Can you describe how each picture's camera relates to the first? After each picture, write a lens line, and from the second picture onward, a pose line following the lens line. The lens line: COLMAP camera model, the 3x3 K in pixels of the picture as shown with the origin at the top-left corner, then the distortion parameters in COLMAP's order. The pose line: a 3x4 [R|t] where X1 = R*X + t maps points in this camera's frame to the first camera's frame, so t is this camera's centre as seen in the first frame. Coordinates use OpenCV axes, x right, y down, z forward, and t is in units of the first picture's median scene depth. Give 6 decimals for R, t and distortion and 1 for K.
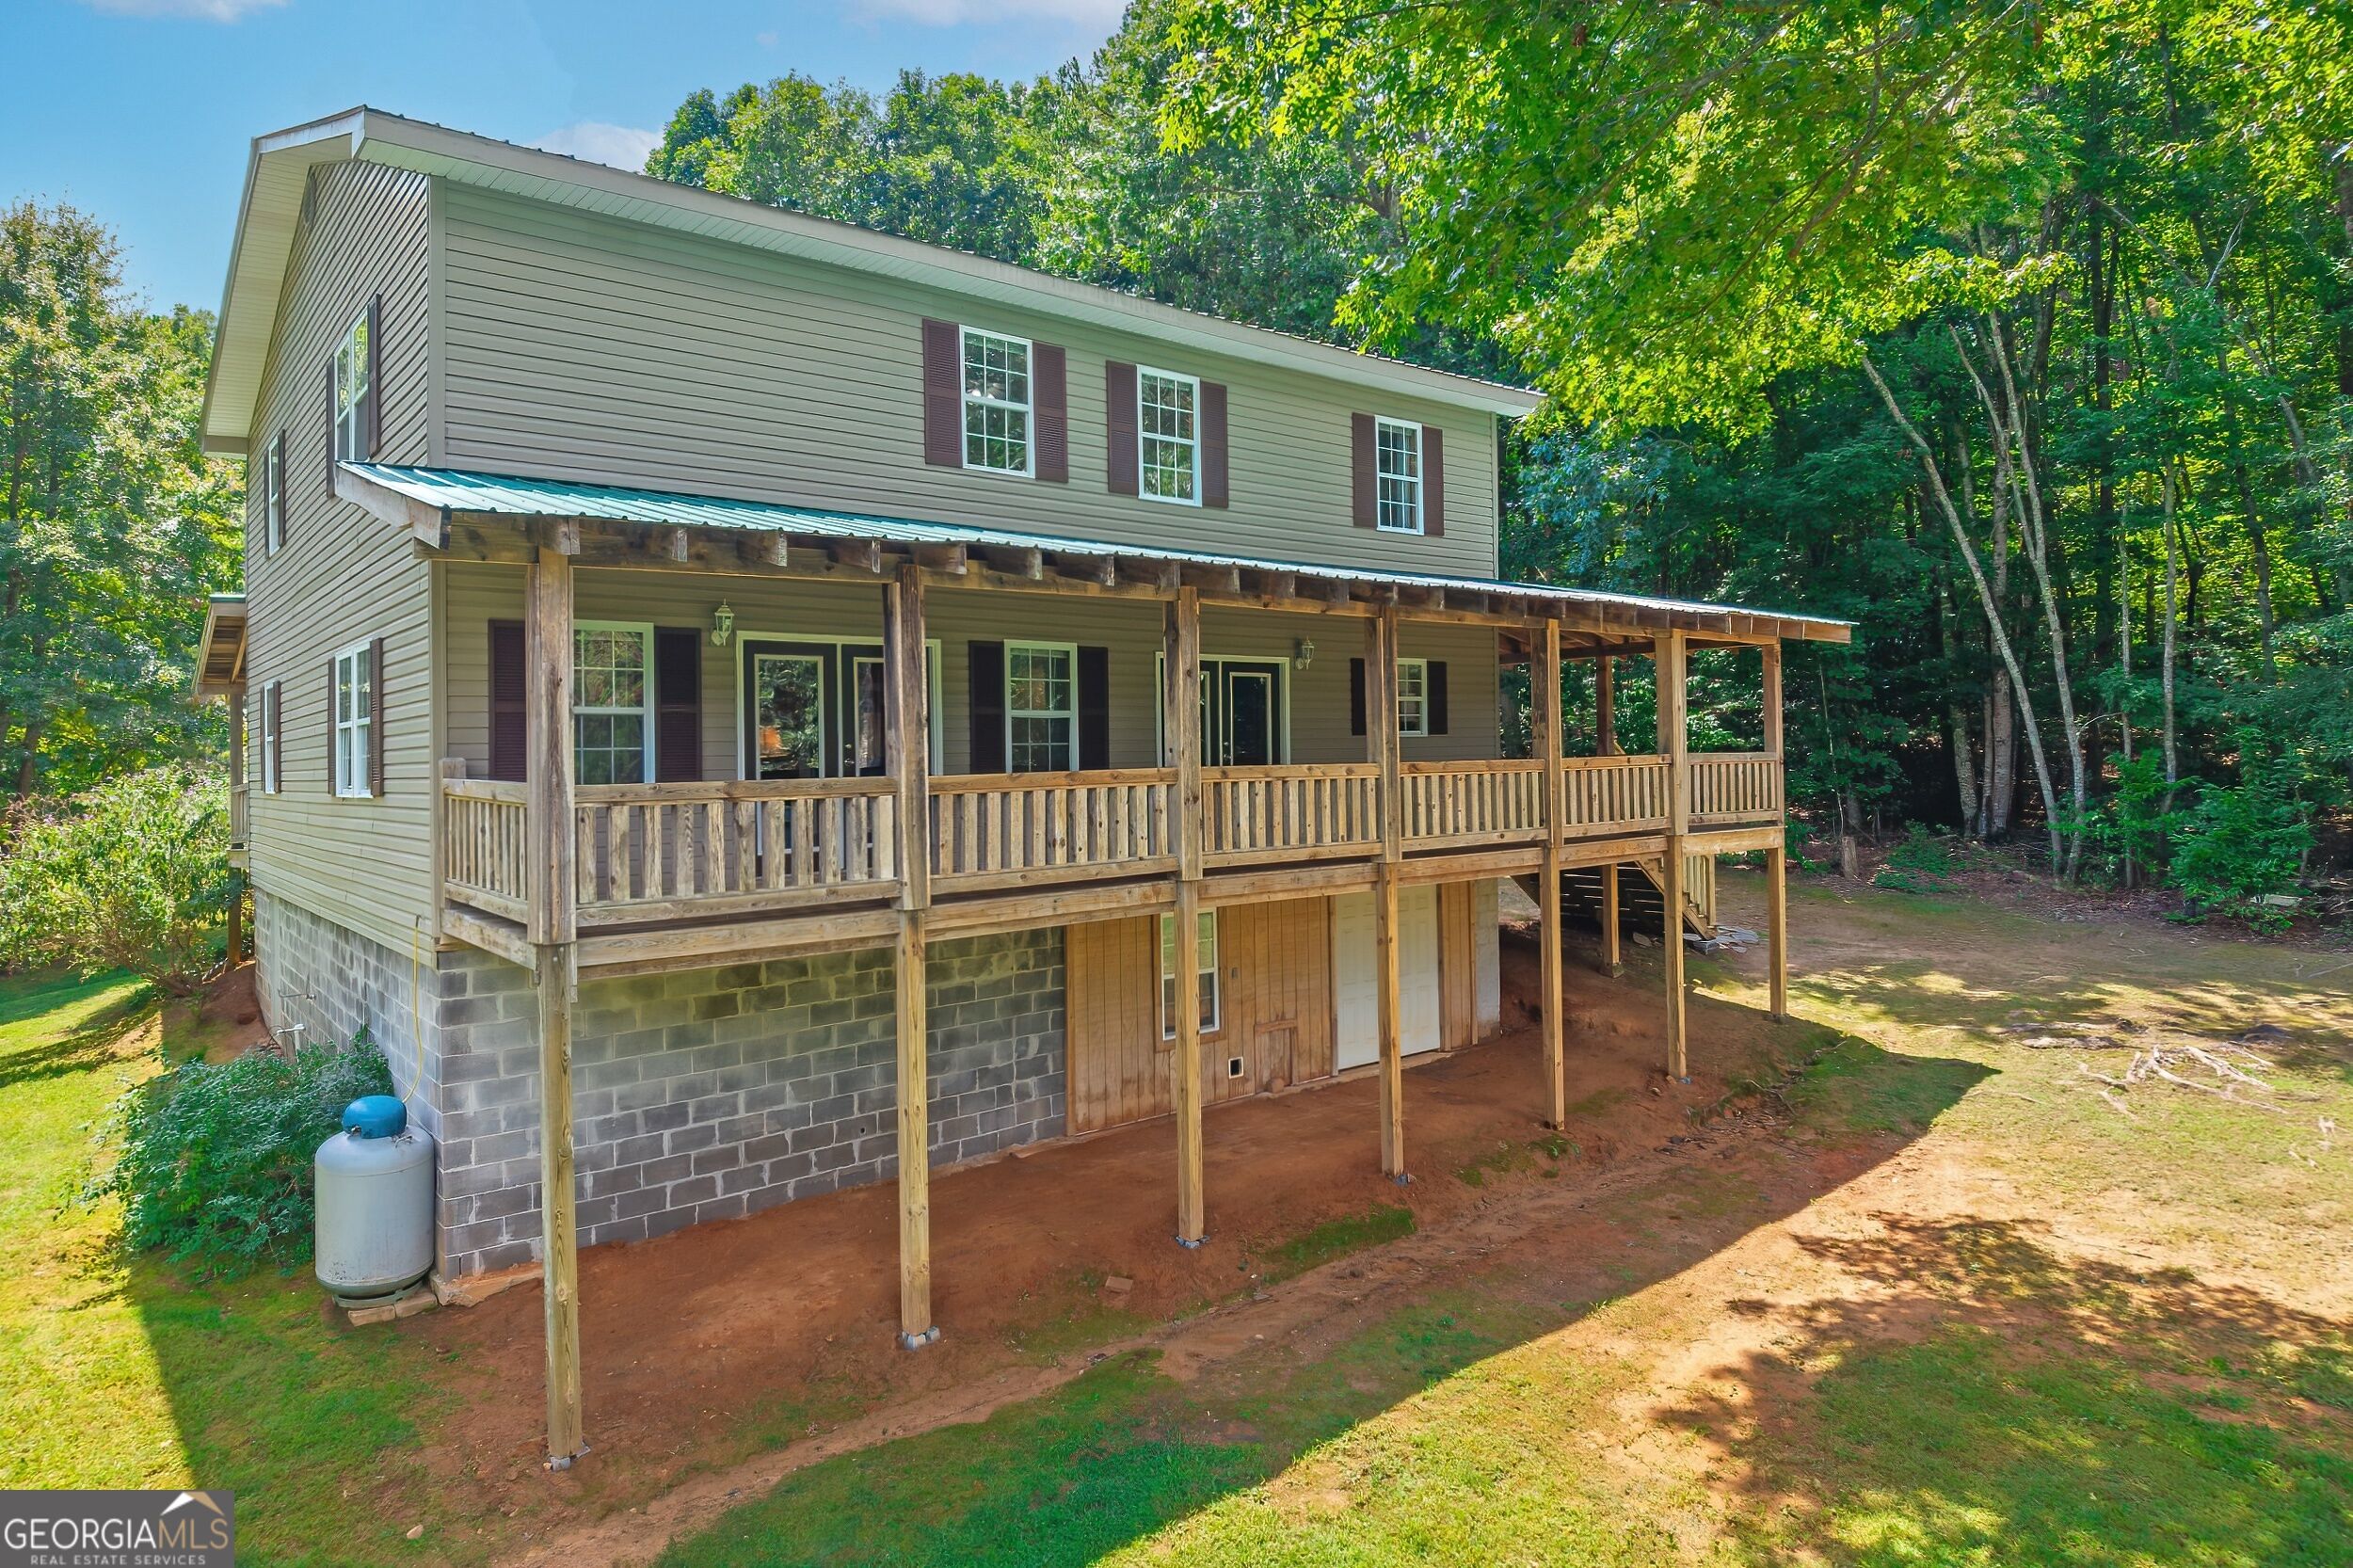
lens RADIAL K [[1465.2, 0, 1179.1], [0, 1465.2, 696.6], [0, 0, 1]] dist [-0.059737, -0.002141]
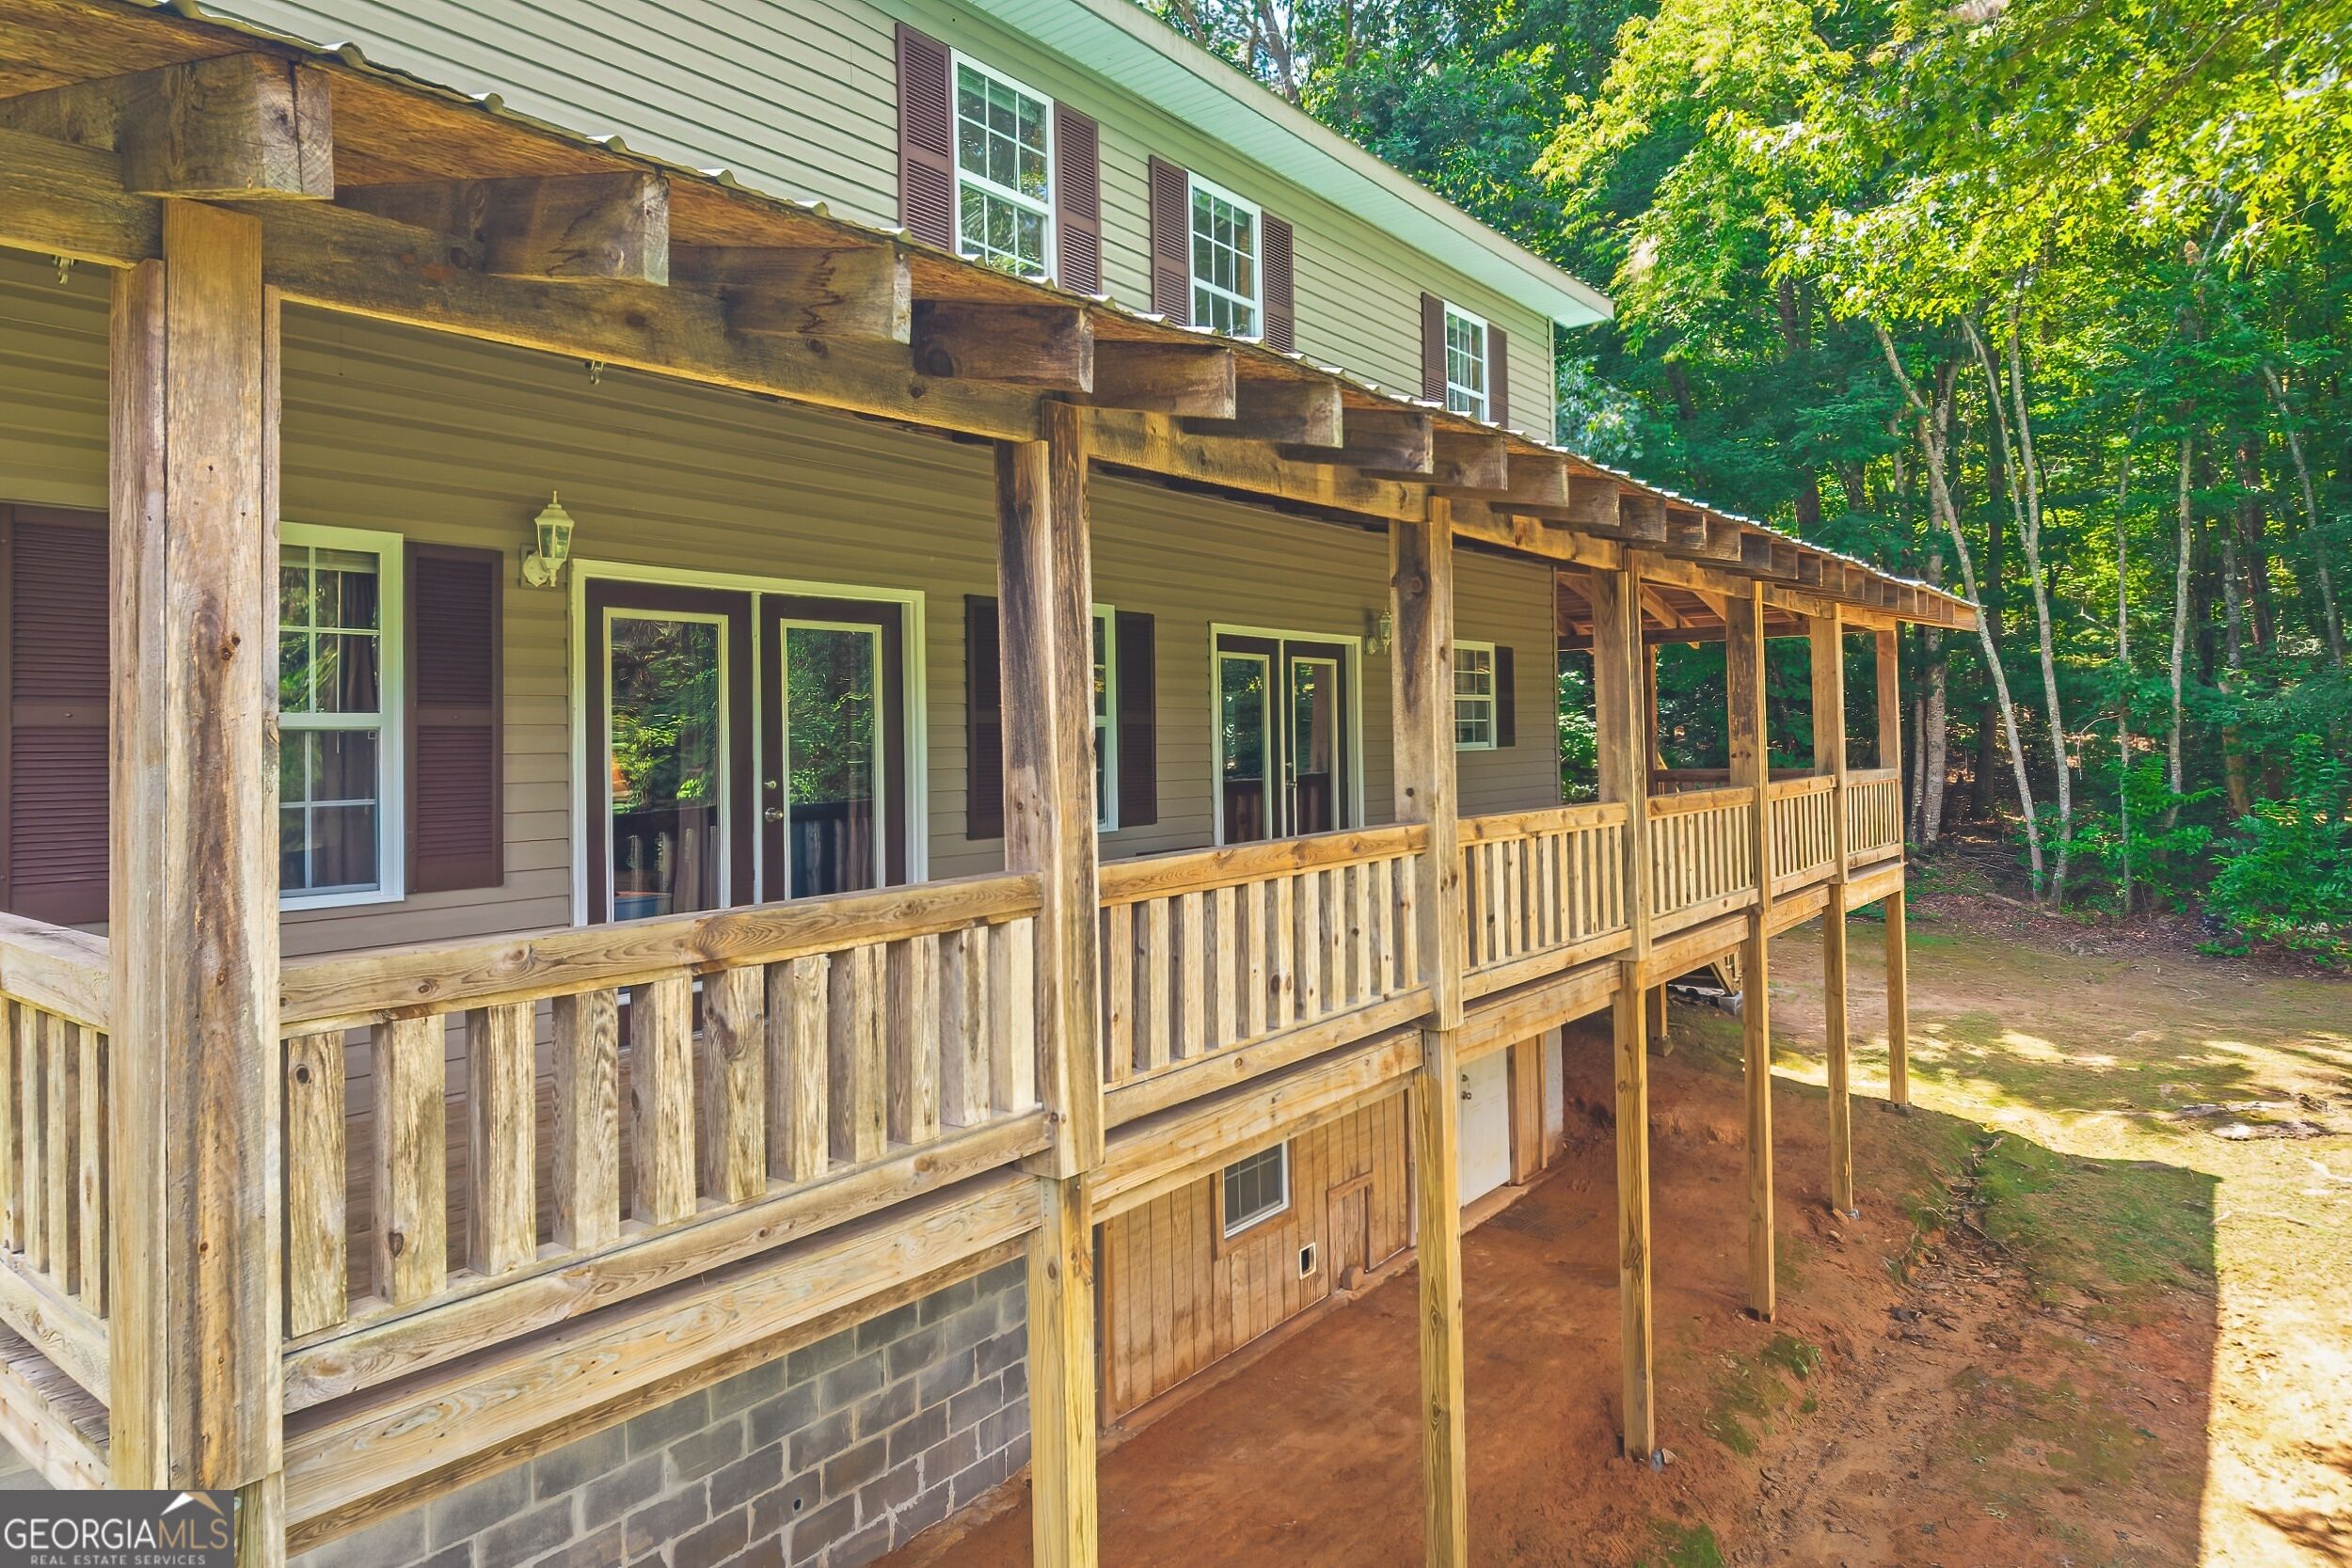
lens RADIAL K [[1485.5, 0, 1171.3], [0, 1485.5, 675.3], [0, 0, 1]] dist [-0.031523, 0.002091]
pose [[0.976056, 0.007699, 0.217384, -0.212857], [-0.005567, 0.999930, -0.010418, -0.001175], [-0.217449, 0.008958, 0.976030, 0.461705]]
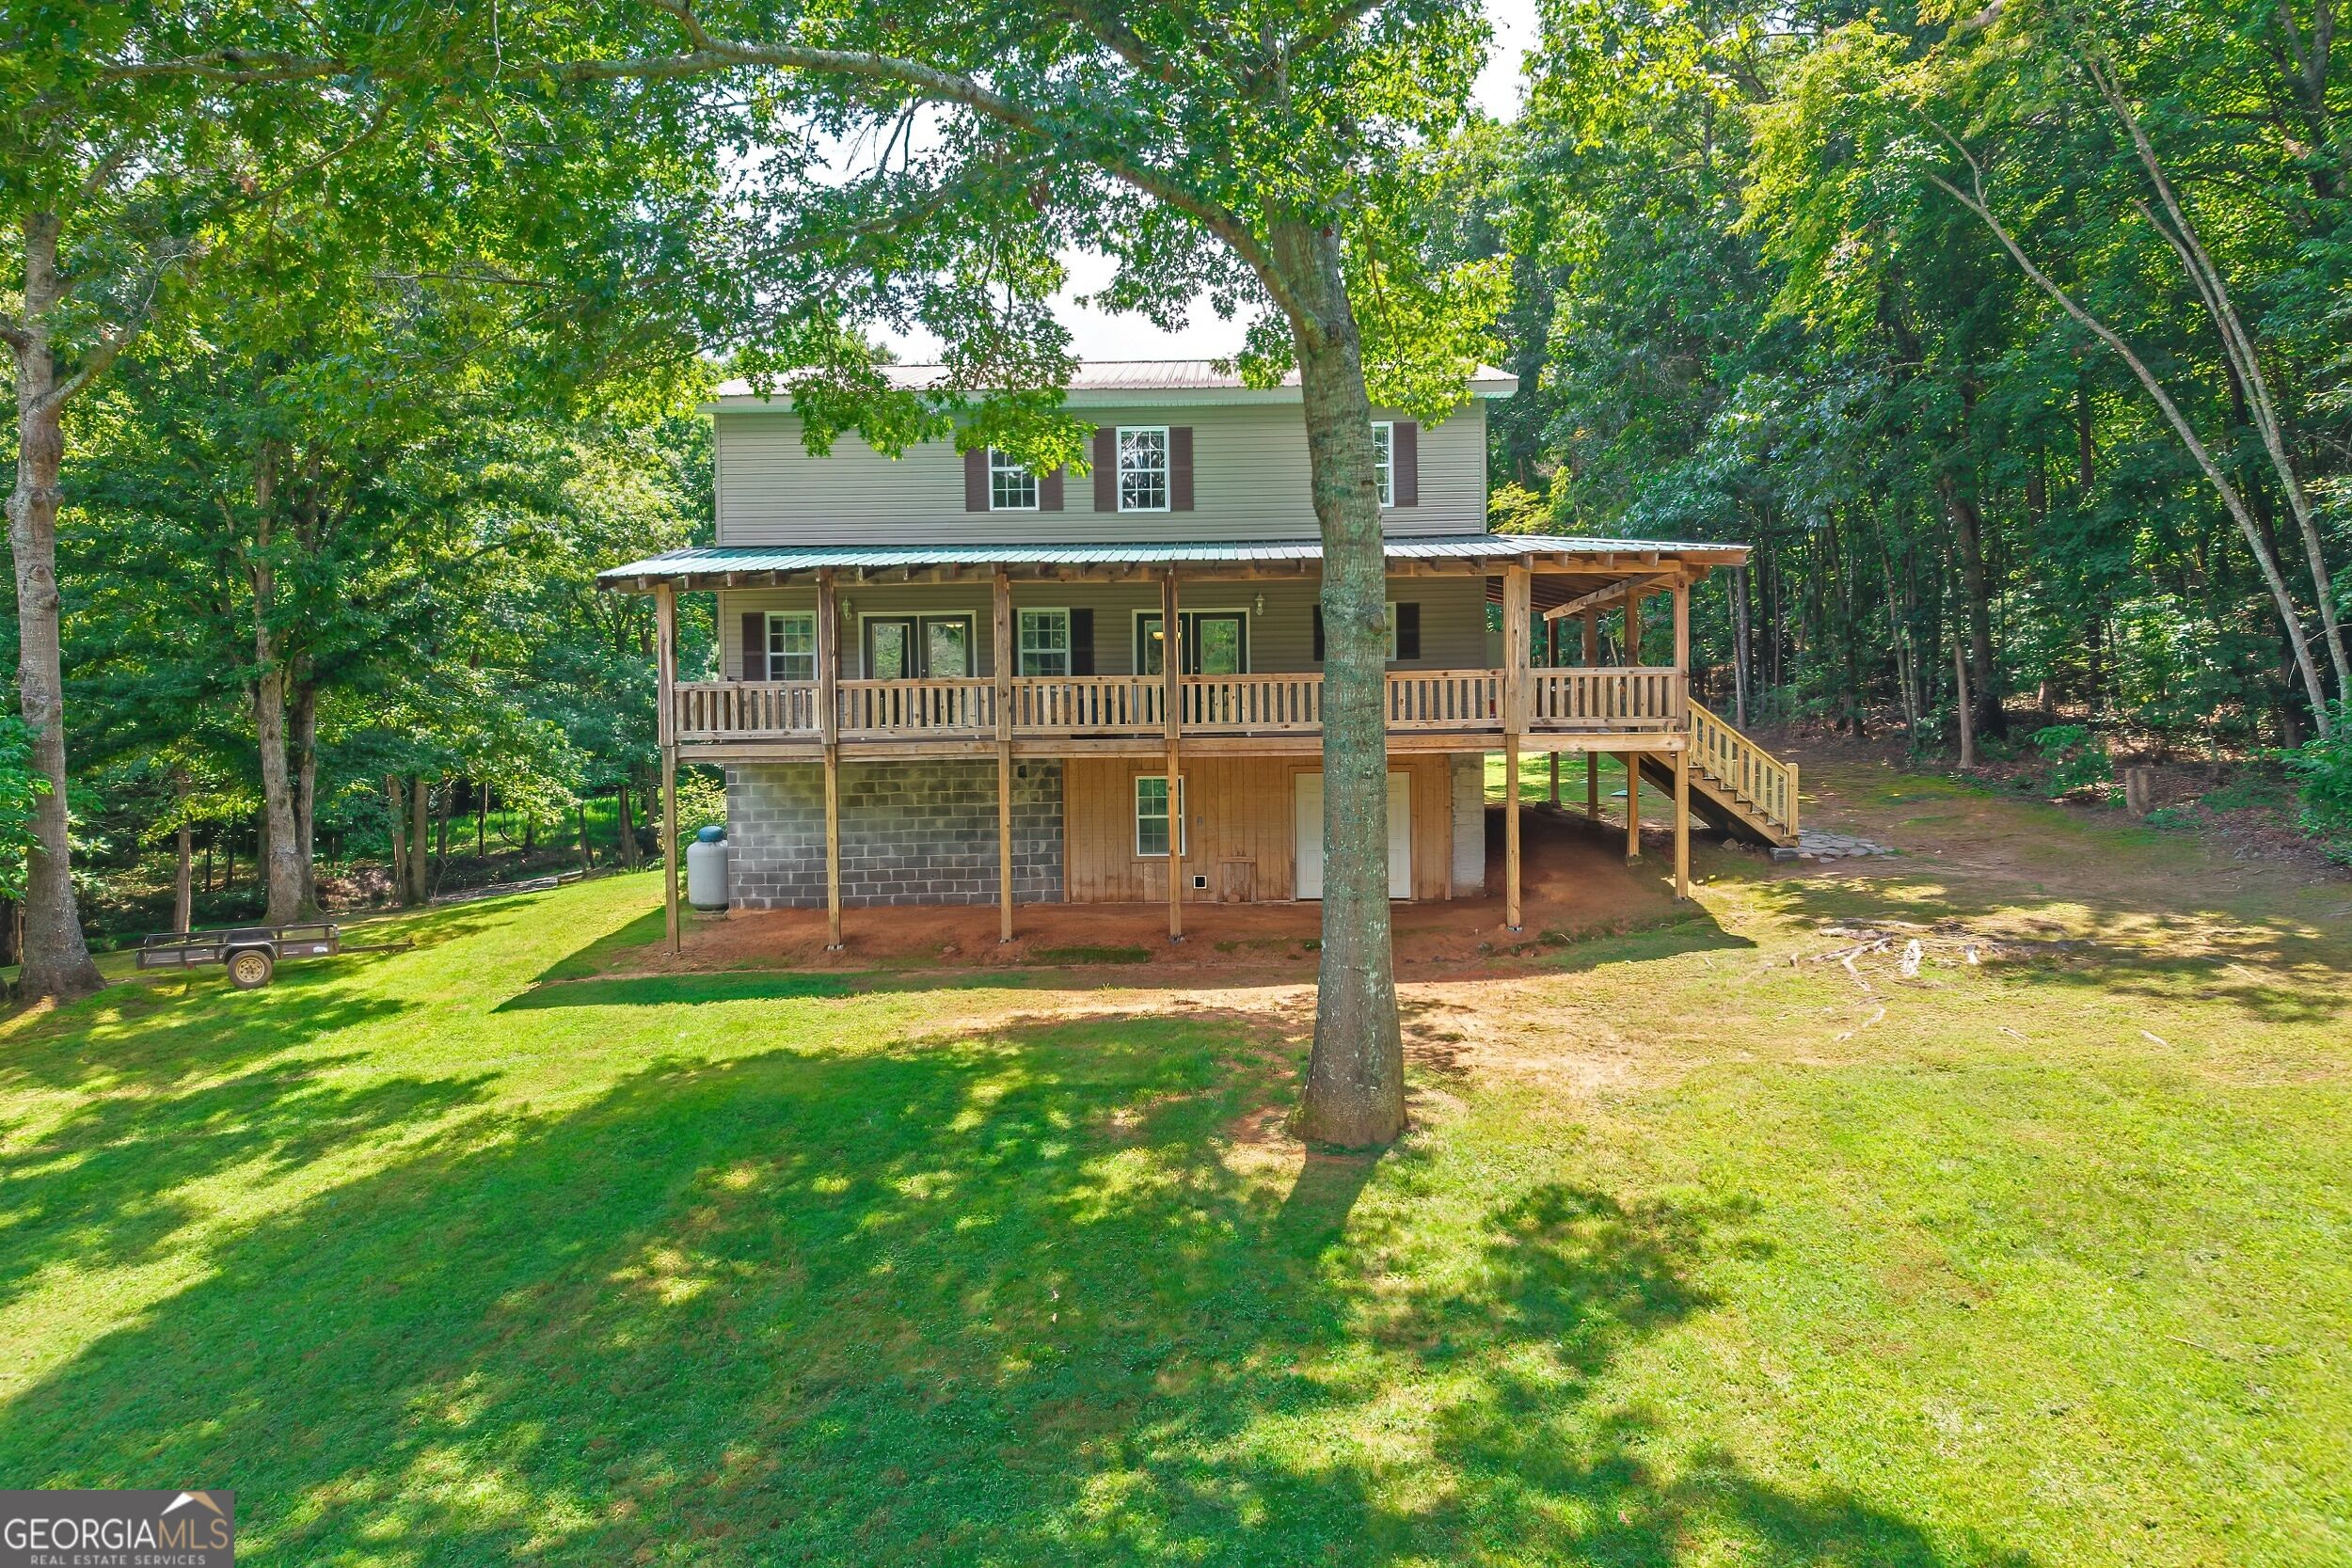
lens RADIAL K [[1345.6, 0, 1136.4], [0, 1345.6, 770.8], [0, 0, 1]] dist [-0.098002, 0.000119]
pose [[0.723580, 0.026618, -0.689727, 1.214196], [0.025712, 0.997523, 0.065470, 0.059240], [0.689762, -0.065107, 0.721103, -0.057910]]
